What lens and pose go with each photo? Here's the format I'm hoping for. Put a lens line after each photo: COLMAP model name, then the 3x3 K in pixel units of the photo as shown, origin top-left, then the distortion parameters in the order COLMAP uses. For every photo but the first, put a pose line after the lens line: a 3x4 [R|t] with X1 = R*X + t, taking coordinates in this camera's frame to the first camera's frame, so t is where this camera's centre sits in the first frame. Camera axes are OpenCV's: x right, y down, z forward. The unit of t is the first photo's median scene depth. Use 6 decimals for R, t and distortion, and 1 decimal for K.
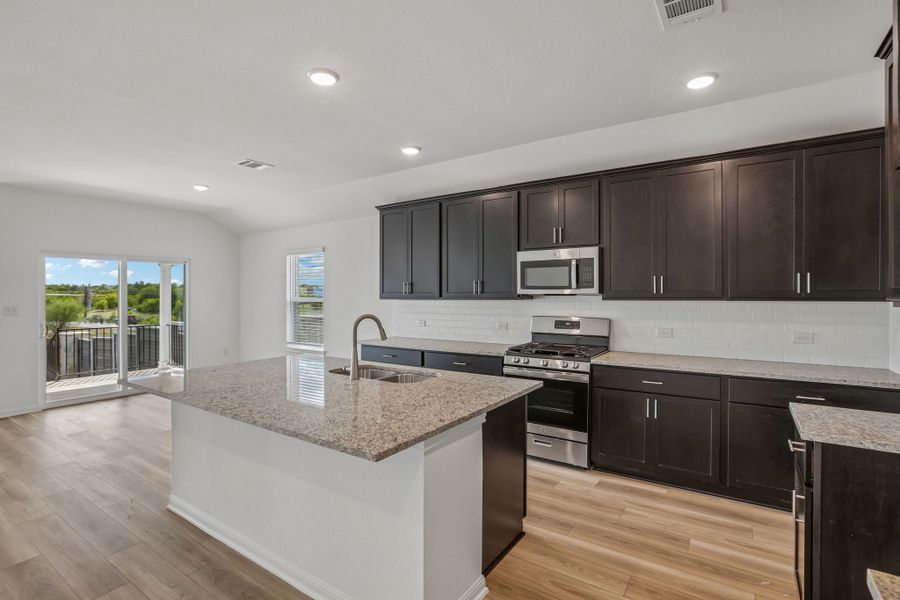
lens RADIAL K [[435.9, 0, 452.8], [0, 435.9, 294.4], [0, 0, 1]] dist [-0.025616, 0.012357]
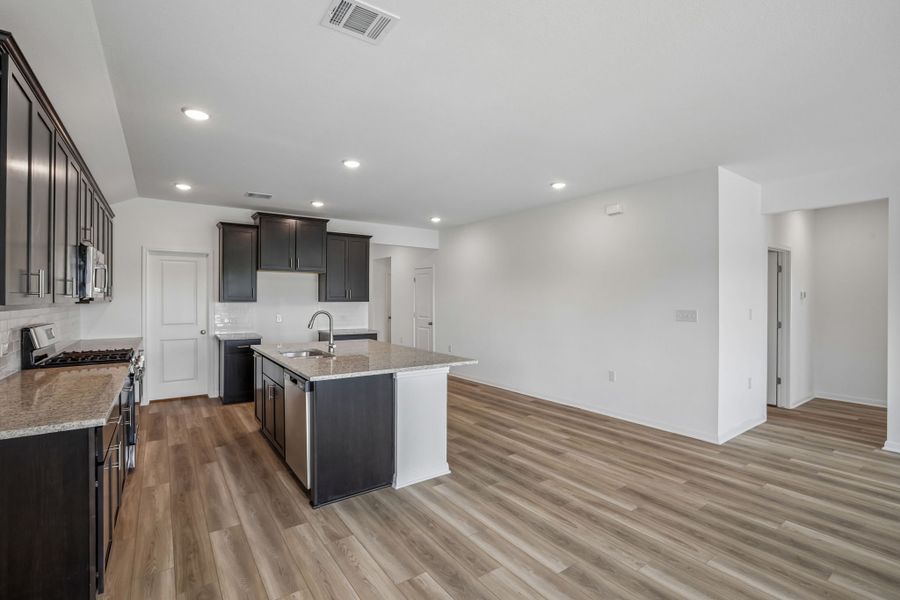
lens RADIAL K [[414.9, 0, 458.0], [0, 414.9, 308.1], [0, 0, 1]] dist [-0.029143, 0.010490]
pose [[-0.941274, -0.006034, 0.337590, -0.815652], [0.001319, 0.999767, 0.021545, 0.004154], [-0.337642, 0.020725, -0.941046, 1.580368]]
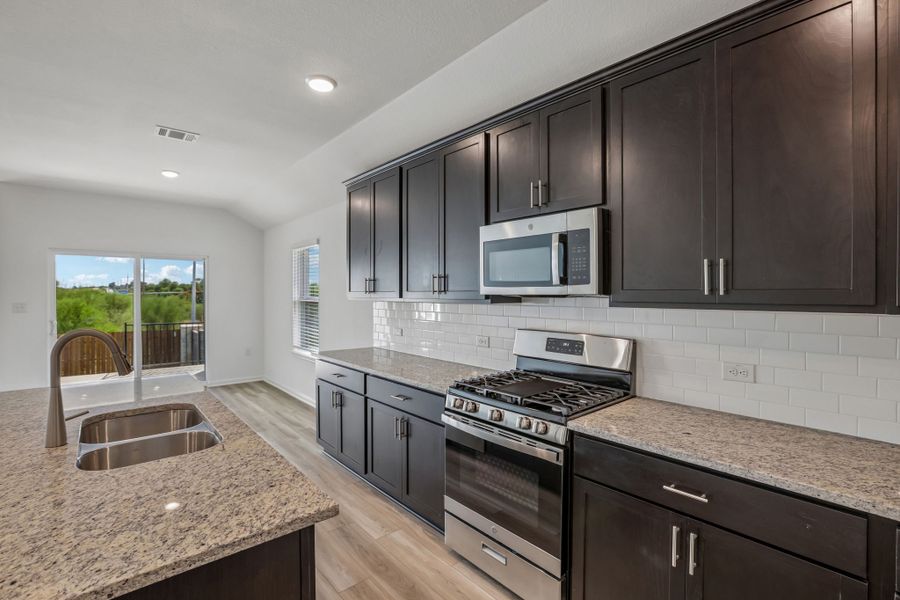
lens RADIAL K [[414.9, 0, 451.8], [0, 414.9, 297.0], [0, 0, 1]] dist [-0.029143, 0.010490]
pose [[0.968226, 0.007618, -0.249959, 0.272841], [-0.005695, 0.999948, 0.008415, -0.002158], [0.250010, -0.006724, 0.968220, 0.436165]]
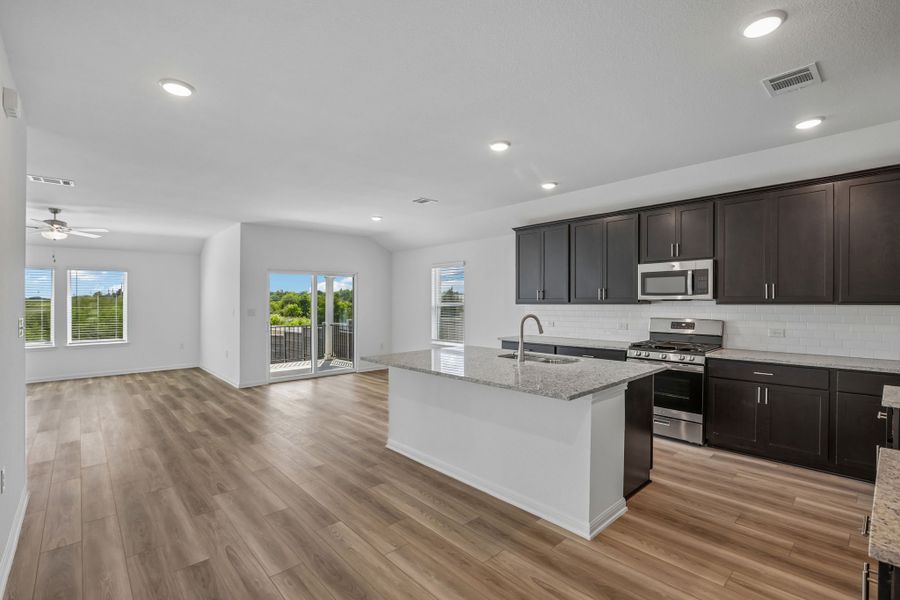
lens RADIAL K [[414.9, 0, 454.9], [0, 414.9, 304.9], [0, 0, 1]] dist [-0.029143, 0.010490]
pose [[0.973935, 0.000212, -0.226828, -0.089134], [0.002198, 0.999944, 0.010368, 0.001101], [0.226818, -0.010596, 0.973880, -0.232351]]
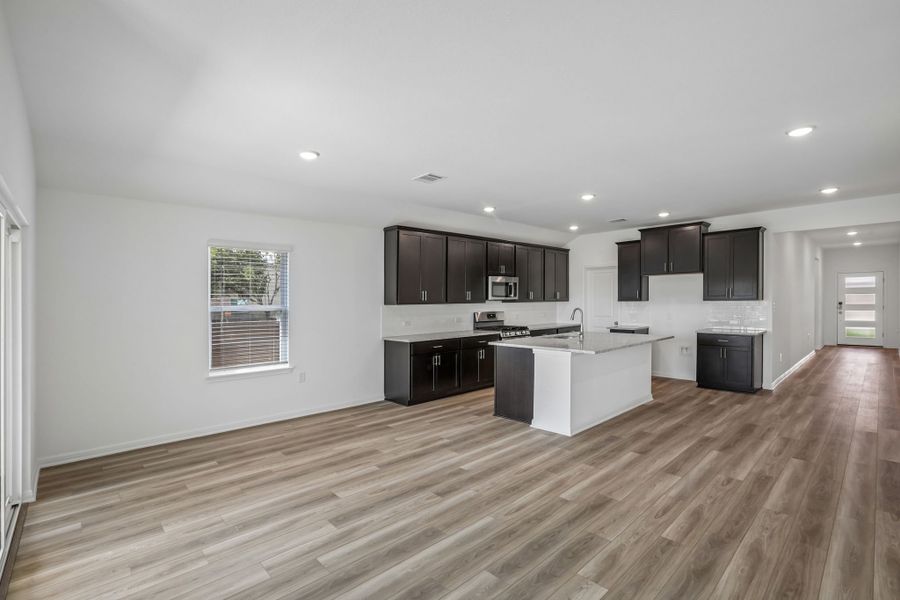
lens RADIAL K [[414.9, 0, 455.4], [0, 414.9, 310.4], [0, 0, 1]] dist [-0.029143, 0.010490]
pose [[0.209393, -0.020265, 0.977622, -1.656378], [0.011448, 0.999768, 0.018272, 0.010746], [-0.977765, 0.007366, 0.209576, 0.825897]]
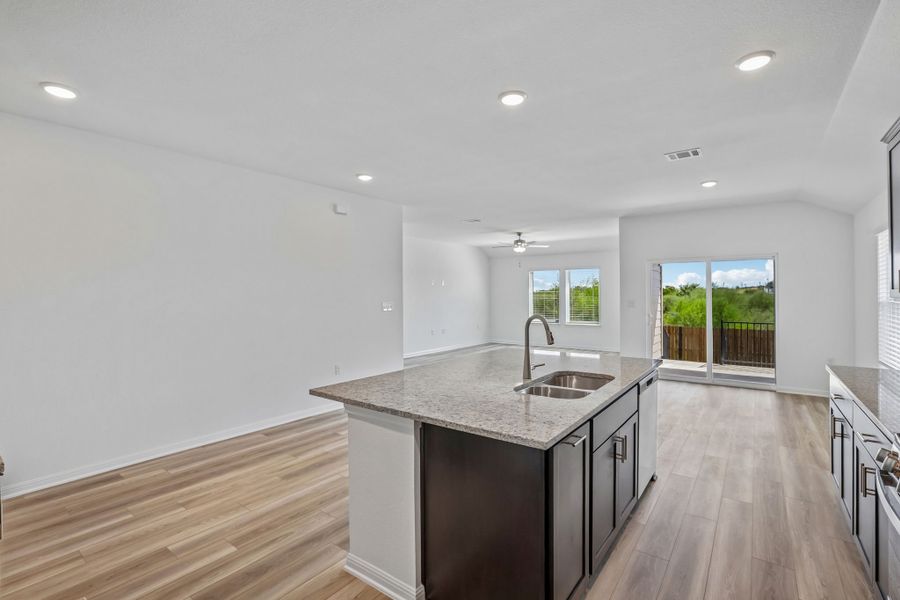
lens RADIAL K [[414.9, 0, 445.1], [0, 414.9, 301.2], [0, 0, 1]] dist [-0.029143, 0.010490]
pose [[-0.050749, 0.021753, -0.998474, 0.518007], [0.003695, 0.999760, 0.021593, -0.004403], [0.998705, -0.002594, -0.050817, 0.602170]]
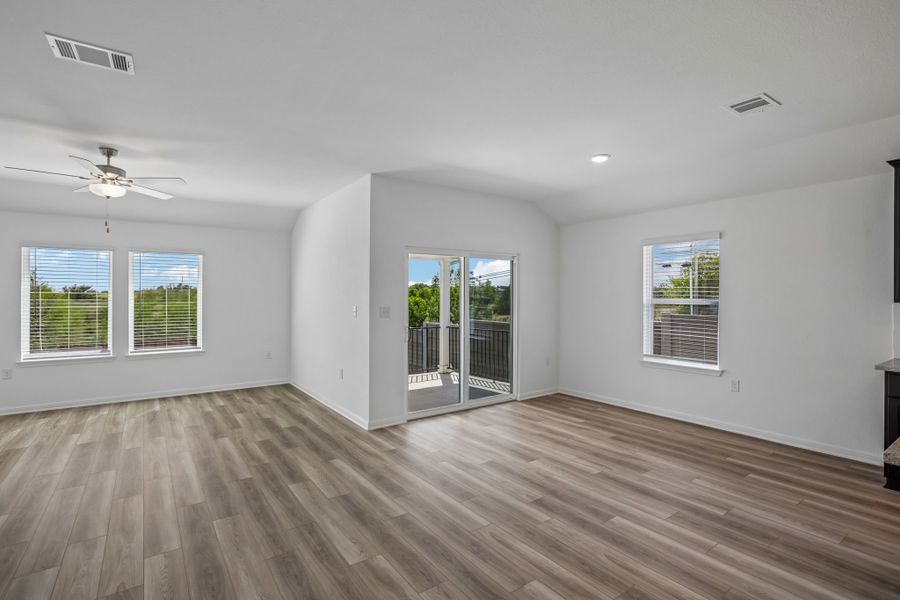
lens RADIAL K [[435.9, 0, 455.5], [0, 435.9, 299.5], [0, 0, 1]] dist [-0.025616, 0.012357]
pose [[0.940131, 0.003077, -0.340799, -0.766217], [-0.001065, 0.999981, 0.006090, 0.005349], [0.340811, -0.005363, 0.940117, 0.229959]]
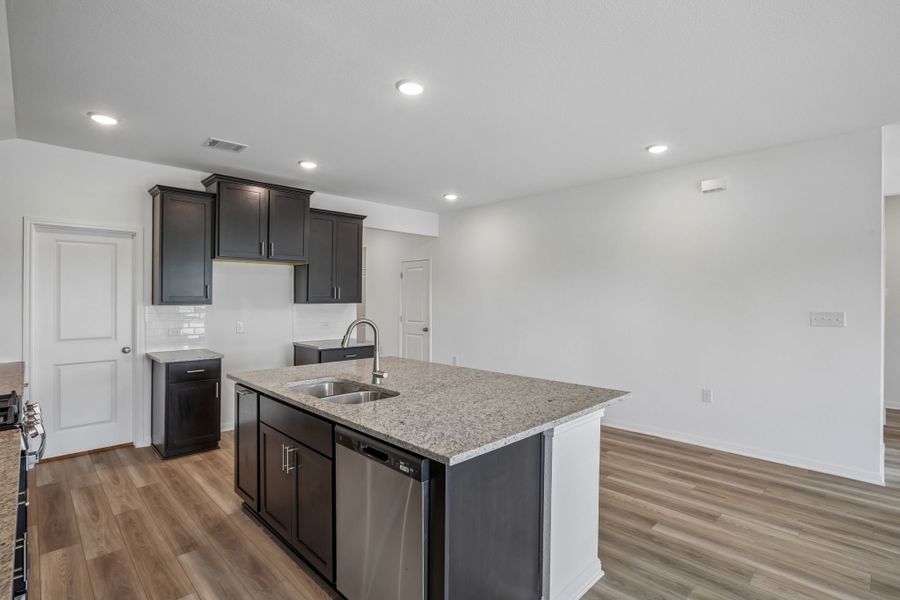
lens RADIAL K [[435.9, 0, 456.9], [0, 435.9, 303.4], [0, 0, 1]] dist [-0.025616, 0.012357]
pose [[-0.982614, 0.002934, 0.185639, -0.416580], [0.005098, 0.999925, 0.011177, 0.002015], [-0.185592, 0.011929, -0.982554, 1.364320]]
